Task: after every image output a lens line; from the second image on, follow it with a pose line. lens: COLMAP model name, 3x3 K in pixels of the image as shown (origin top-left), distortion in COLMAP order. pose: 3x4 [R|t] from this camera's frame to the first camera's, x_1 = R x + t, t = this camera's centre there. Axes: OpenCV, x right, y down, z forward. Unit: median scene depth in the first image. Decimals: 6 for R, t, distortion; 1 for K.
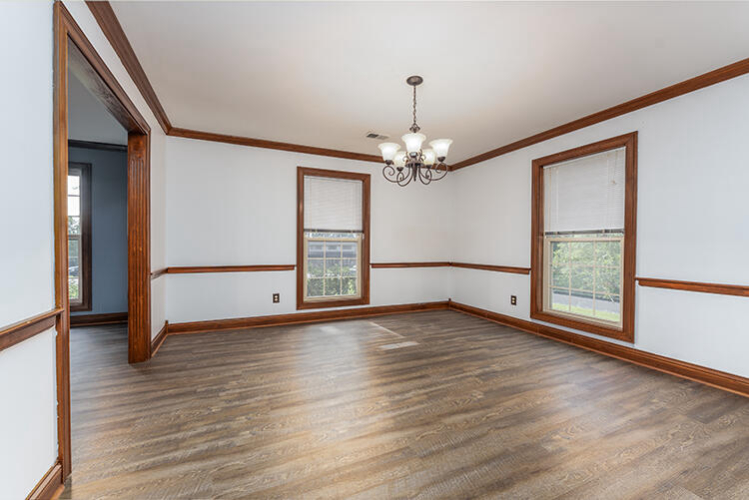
lens RADIAL K [[298.6, 0, 378.0], [0, 298.6, 247.3], [0, 0, 1]] dist [0.001016, -0.000527]
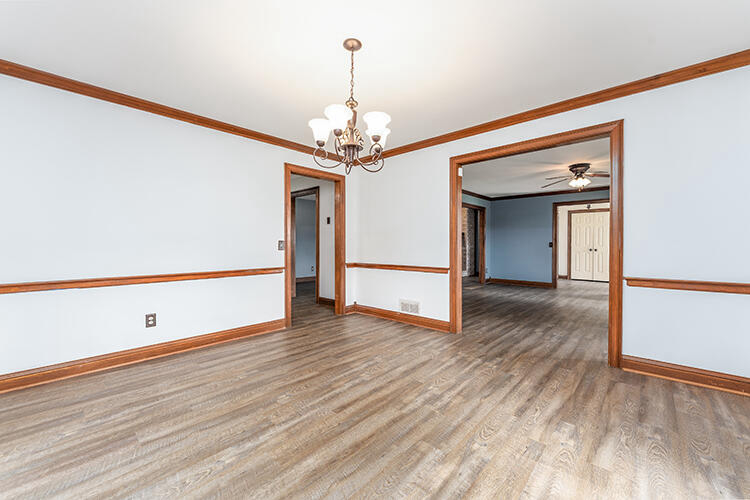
lens RADIAL K [[299.0, 0, 373.3], [0, 299.0, 250.8], [0, 0, 1]] dist [0.001016, -0.000527]
pose [[-0.925490, 0.001845, -0.378768, 0.430550], [-0.008238, 0.999654, 0.024999, -0.033556], [0.378683, 0.026257, -0.925154, 2.016551]]
